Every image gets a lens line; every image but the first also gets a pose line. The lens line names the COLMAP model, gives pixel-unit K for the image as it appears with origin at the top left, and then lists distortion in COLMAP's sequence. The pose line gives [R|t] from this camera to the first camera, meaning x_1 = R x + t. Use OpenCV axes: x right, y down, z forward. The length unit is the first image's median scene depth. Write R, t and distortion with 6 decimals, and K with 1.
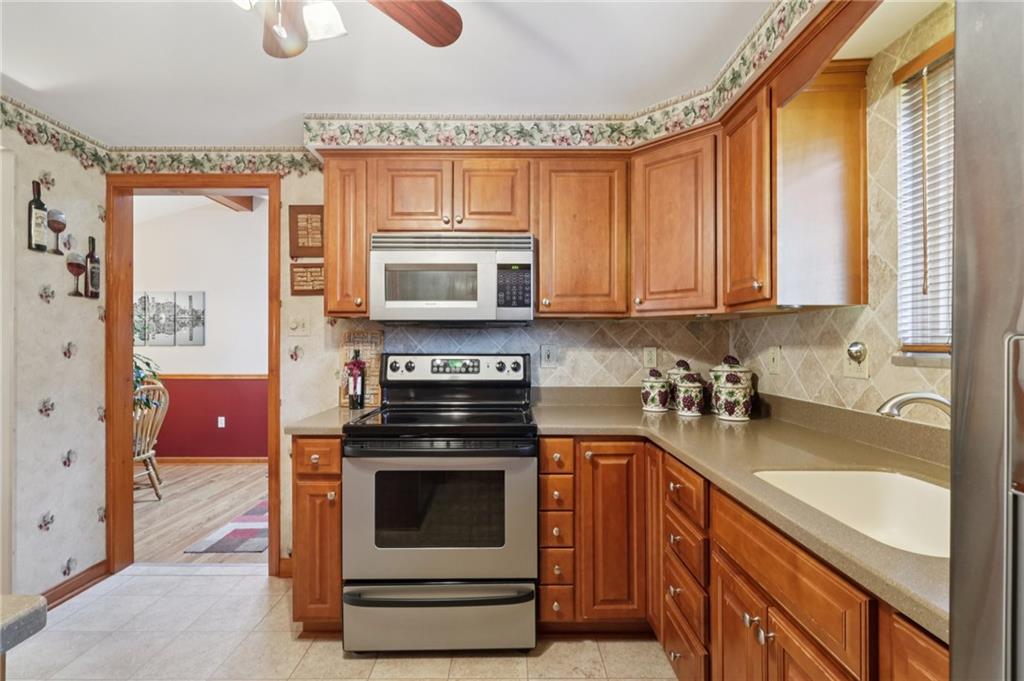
lens RADIAL K [[475.0, 0, 511.9], [0, 475.0, 336.8], [0, 0, 1]] dist [0.002499, 0.000532]
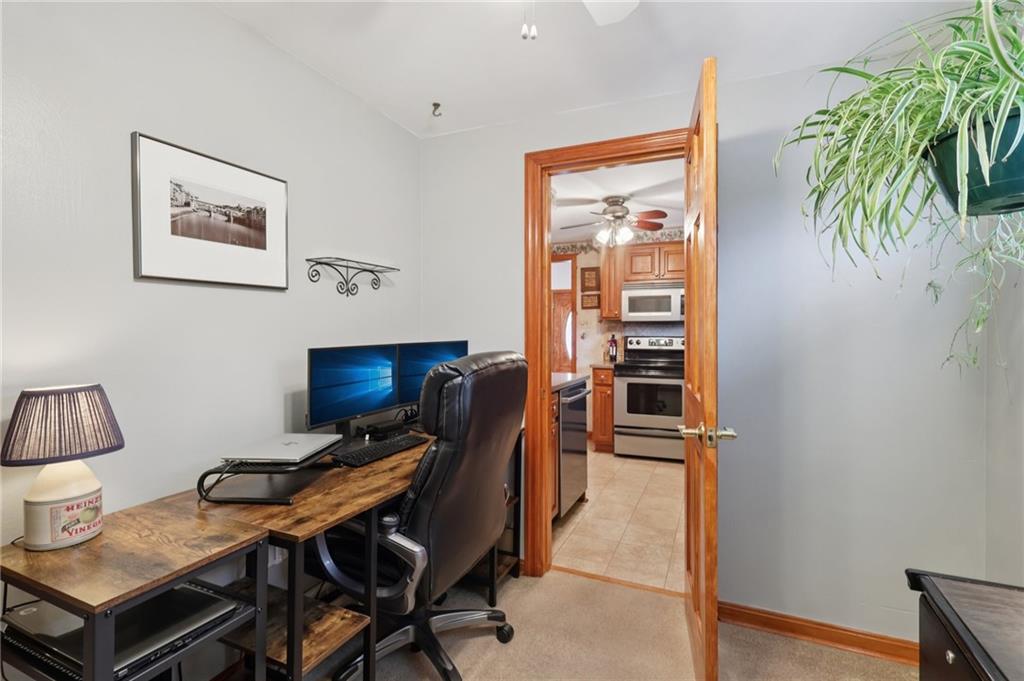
lens RADIAL K [[475.0, 0, 511.9], [0, 475.0, 336.8], [0, 0, 1]] dist [0.002499, 0.000532]
pose [[0.914069, 0.004207, -0.405538, 0.130147], [0.004627, 0.999773, 0.020801, -0.009043], [0.405533, -0.020890, 0.913842, -1.171053]]
